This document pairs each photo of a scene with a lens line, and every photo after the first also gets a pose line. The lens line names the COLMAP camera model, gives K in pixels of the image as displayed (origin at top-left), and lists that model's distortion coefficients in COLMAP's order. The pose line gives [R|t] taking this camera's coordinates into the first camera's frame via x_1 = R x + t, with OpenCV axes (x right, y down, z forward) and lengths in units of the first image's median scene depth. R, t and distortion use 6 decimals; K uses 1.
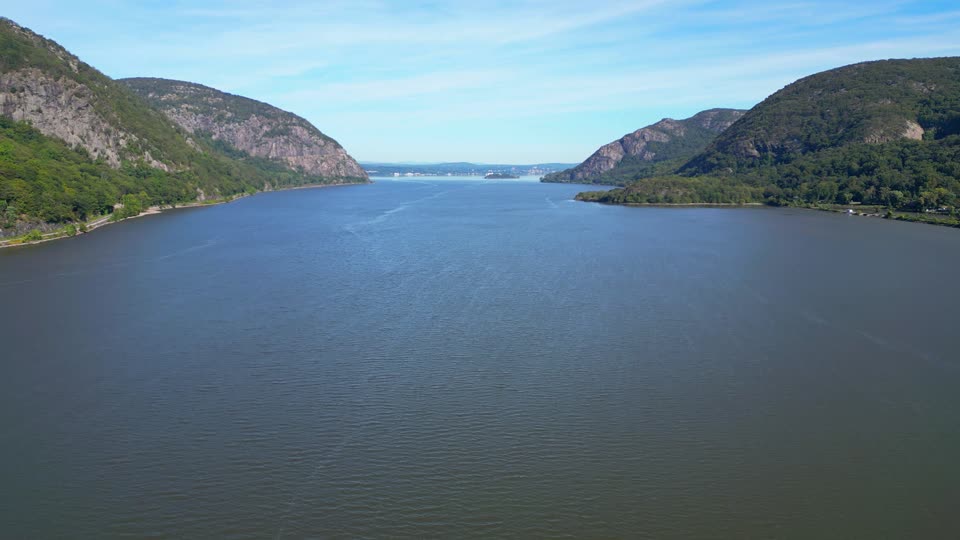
lens RADIAL K [[702.9, 0, 480.0], [0, 702.9, 270.0], [0, 0, 1]] dist [0.103751, -0.101106]
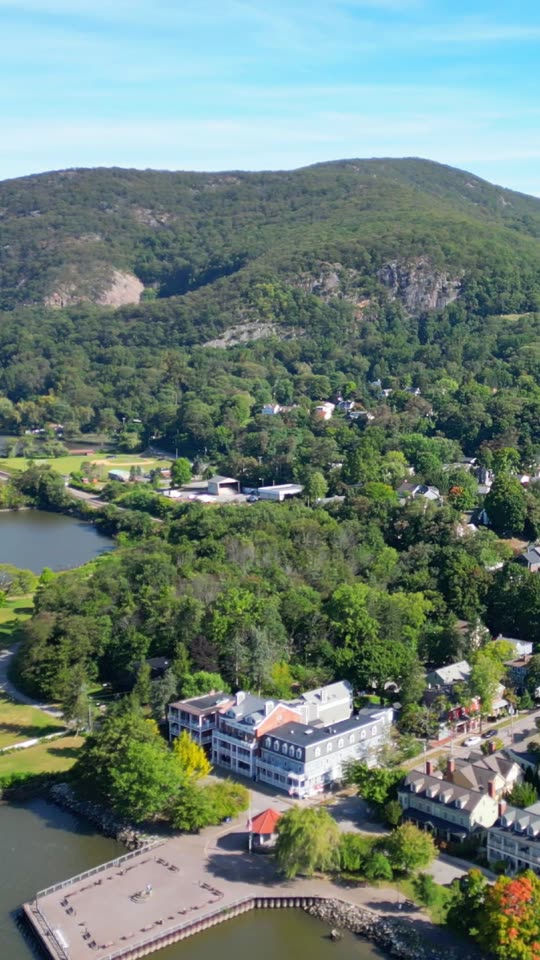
lens RADIAL K [[1246.2, 0, 437.9], [0, 1246.2, 480.0], [0, 0, 1]] dist [0.205995, -0.533323]
pose [[0.813190, -0.075259, 0.577112, 0.163594], [0.081975, 0.996530, 0.014444, -0.016865], [-0.576197, 0.035563, 0.816537, -0.059721]]
